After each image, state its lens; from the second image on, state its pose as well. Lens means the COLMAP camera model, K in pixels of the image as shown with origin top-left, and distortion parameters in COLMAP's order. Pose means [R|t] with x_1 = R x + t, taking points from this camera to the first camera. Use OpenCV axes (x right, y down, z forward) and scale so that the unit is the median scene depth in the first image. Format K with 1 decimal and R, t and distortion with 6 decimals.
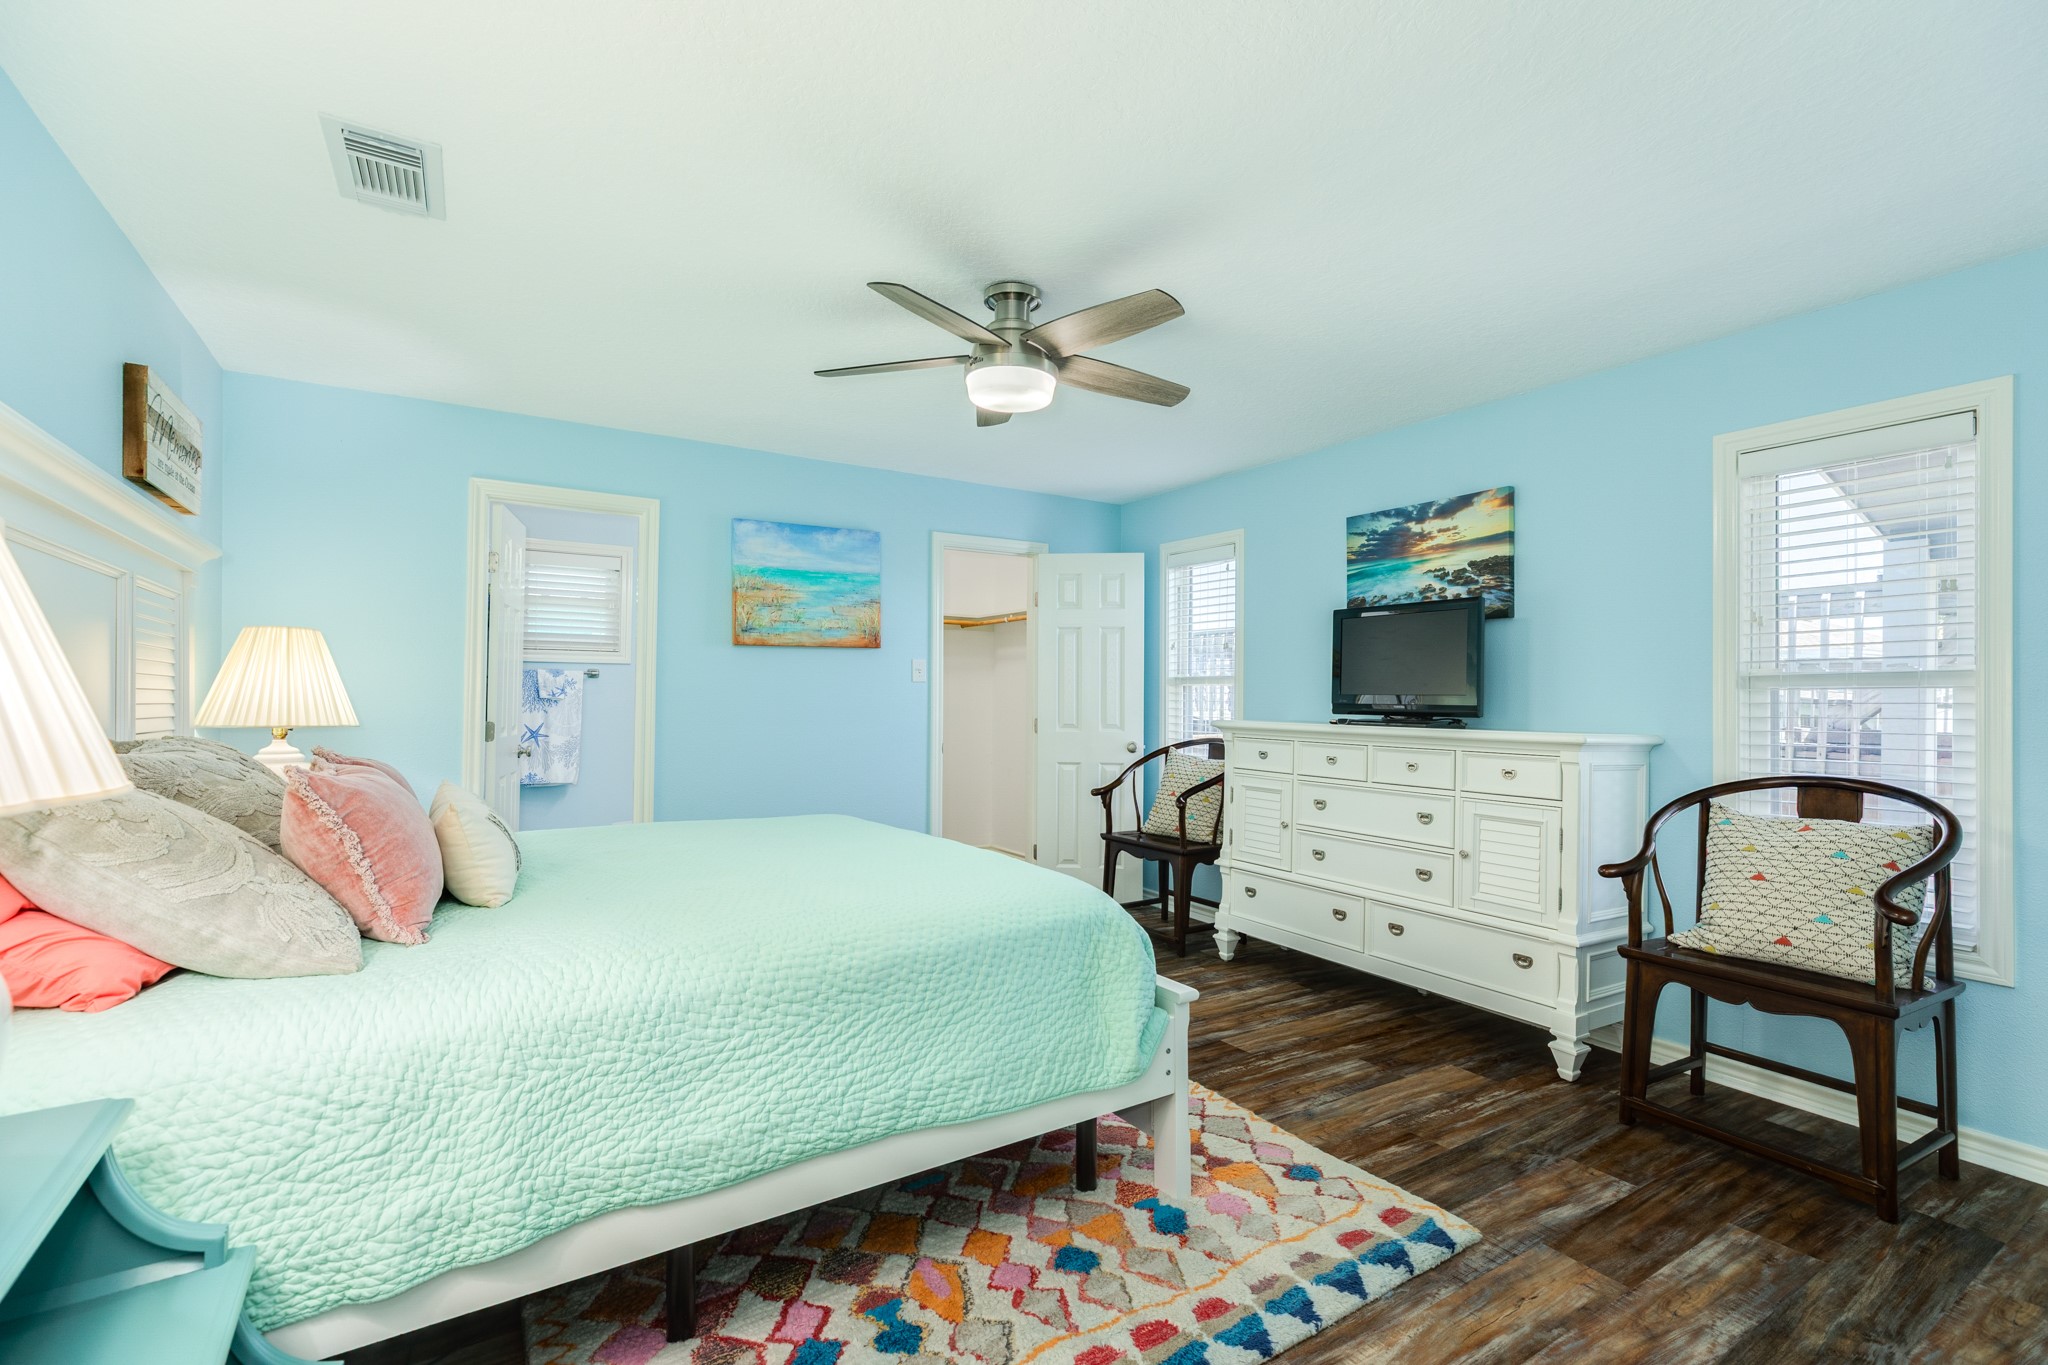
lens RADIAL K [[914.6, 0, 1025.5], [0, 914.6, 685.5], [0, 0, 1]] dist [0.011113, 0.000127]
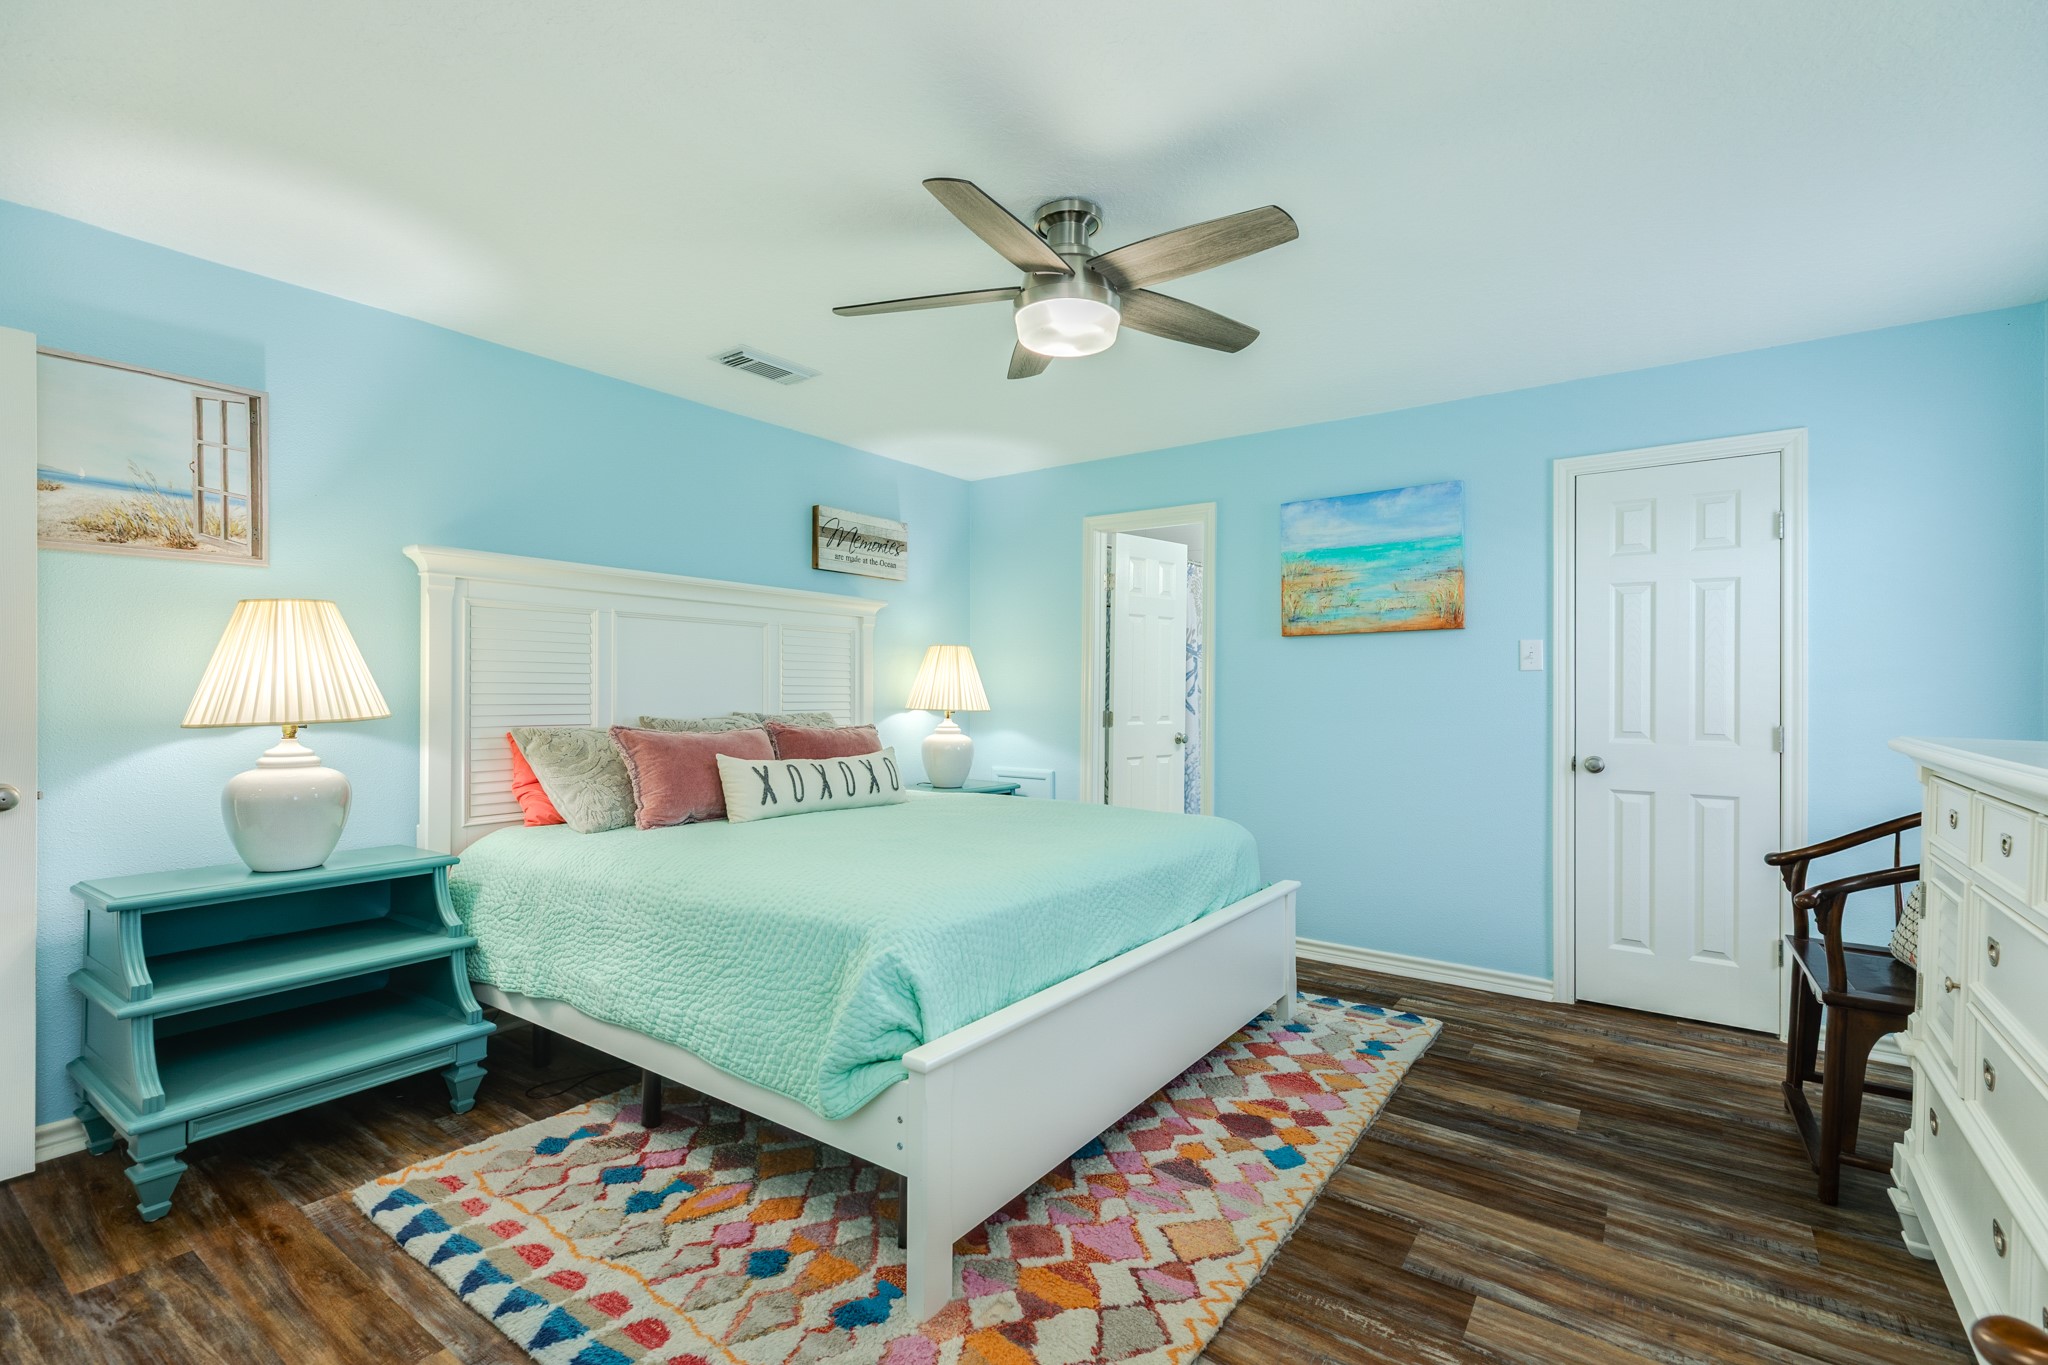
lens RADIAL K [[914.6, 0, 1019.9], [0, 914.6, 688.8], [0, 0, 1]] dist [0.011113, 0.000127]
pose [[0.374505, -0.005310, -0.927210, 0.463452], [0.009724, 0.999951, -0.001799, 0.009098], [0.927174, -0.008342, 0.374538, 0.387657]]
